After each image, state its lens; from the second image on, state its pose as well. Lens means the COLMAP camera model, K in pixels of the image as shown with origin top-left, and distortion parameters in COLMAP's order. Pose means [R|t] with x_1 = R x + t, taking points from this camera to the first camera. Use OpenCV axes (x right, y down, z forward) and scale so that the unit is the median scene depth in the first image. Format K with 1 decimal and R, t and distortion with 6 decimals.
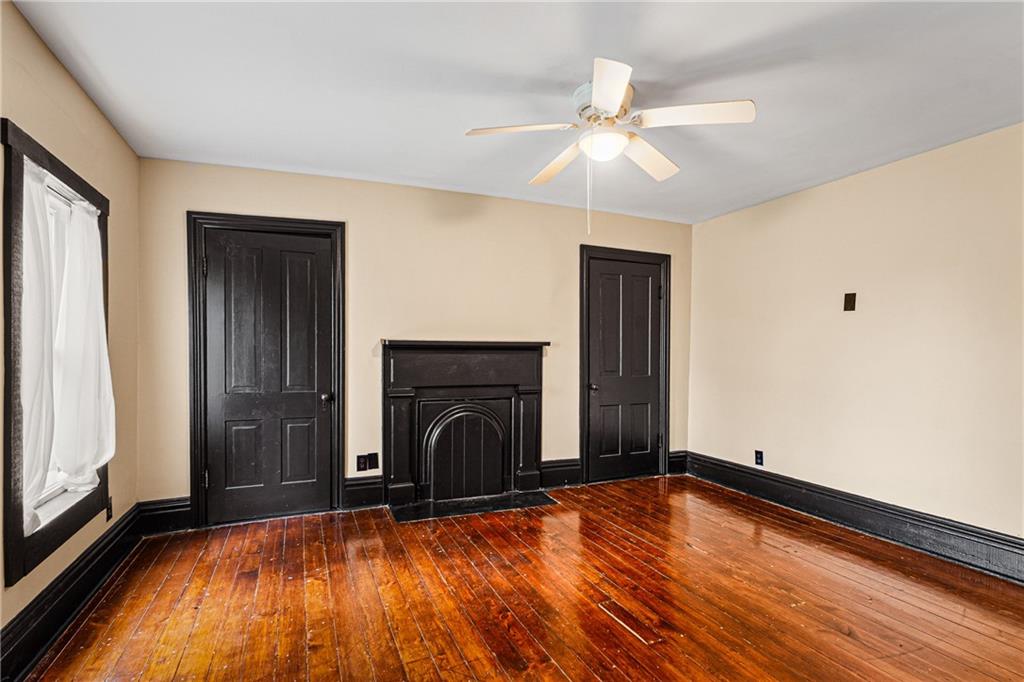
lens RADIAL K [[505.4, 0, 510.9], [0, 505.4, 362.4], [0, 0, 1]] dist [0.001077, 0.000825]
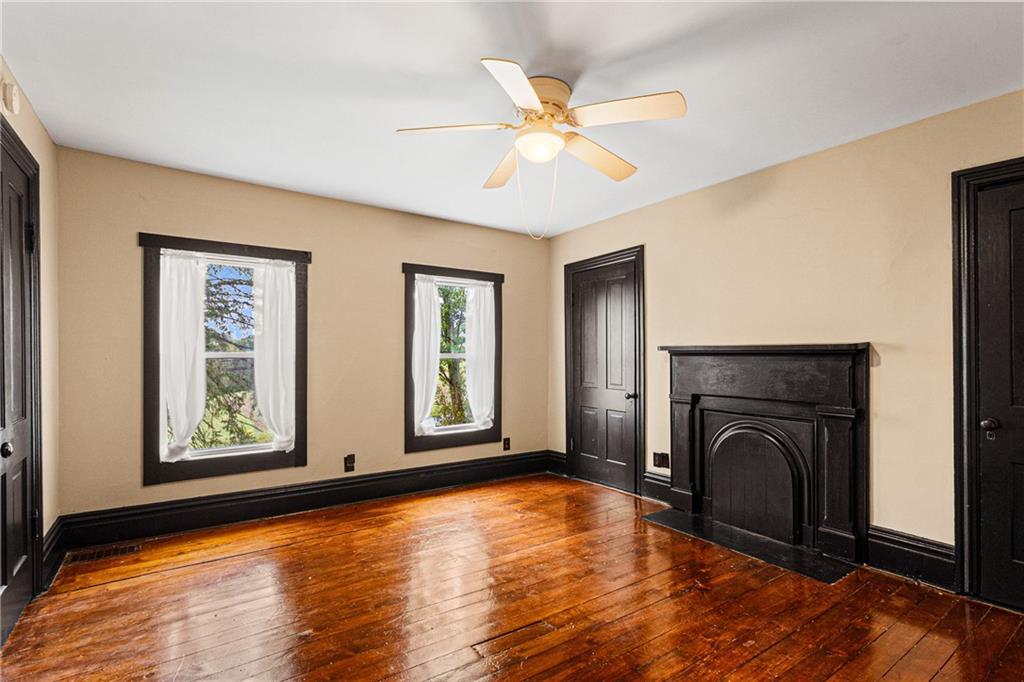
lens RADIAL K [[492.2, 0, 512.5], [0, 492.2, 358.9], [0, 0, 1]] dist [-0.001373, 0.000011]
pose [[0.214762, 0.002950, -0.976662, 0.665849], [-0.024787, 0.999690, -0.002431, -0.007959], [0.976352, 0.024731, 0.214769, 0.458932]]
